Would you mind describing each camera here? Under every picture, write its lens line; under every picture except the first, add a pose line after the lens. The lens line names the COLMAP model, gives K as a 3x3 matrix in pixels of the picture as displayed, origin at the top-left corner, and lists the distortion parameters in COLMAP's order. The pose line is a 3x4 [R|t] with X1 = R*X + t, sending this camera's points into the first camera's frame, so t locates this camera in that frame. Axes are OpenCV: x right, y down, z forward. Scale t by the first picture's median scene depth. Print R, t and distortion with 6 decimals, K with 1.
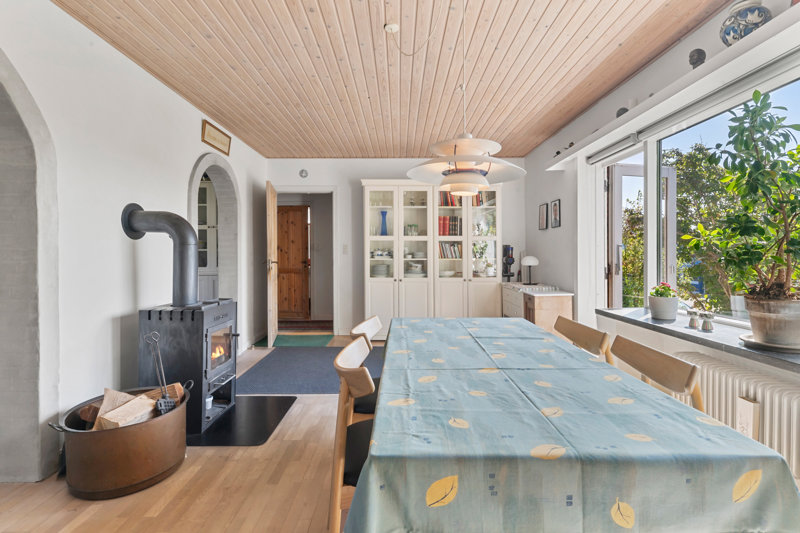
lens RADIAL K [[375.1, 0, 396.5], [0, 375.1, 255.7], [0, 0, 1]] dist [0.001098, 0.000055]
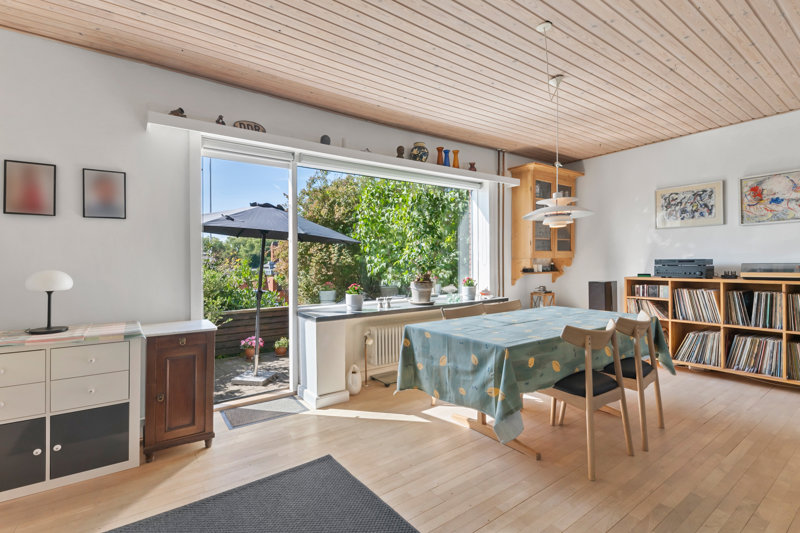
lens RADIAL K [[378.7, 0, 399.4], [0, 378.7, 262.9], [0, 0, 1]] dist [0.013954, -0.000583]
pose [[-0.595633, 0.004250, 0.803246, -0.312235], [0.012028, 0.999921, 0.003629, -0.004472], [-0.803167, 0.011823, -0.595637, 1.027053]]
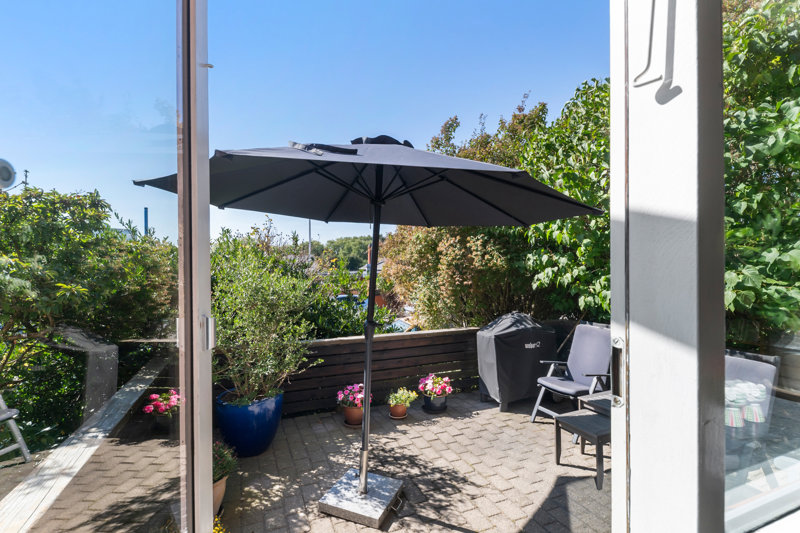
lens RADIAL K [[374.7, 0, 401.7], [0, 374.7, 275.2], [0, 0, 1]] dist [0.014890, -0.000201]
pose [[-0.395319, -0.022563, 0.918267, 0.408545], [0.001660, 0.999679, 0.025278, -0.002611], [-0.918542, 0.011518, -0.395155, 0.845132]]
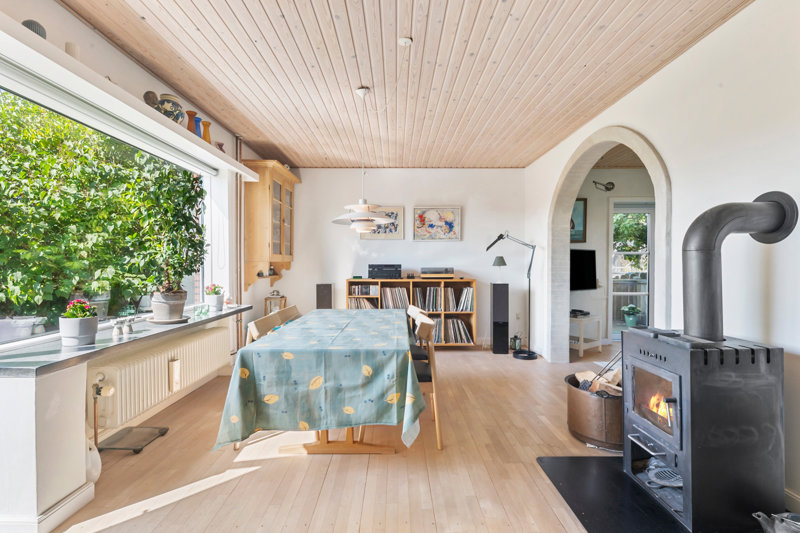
lens RADIAL K [[381.4, 0, 400.6], [0, 381.4, 272.3], [0, 0, 1]] dist [0.017873, -0.010399]
pose [[-0.999804, -0.000648, -0.019799, 0.013107], [-0.001090, 0.999751, 0.022303, -0.003610], [0.019779, 0.022320, -0.999555, 1.116155]]
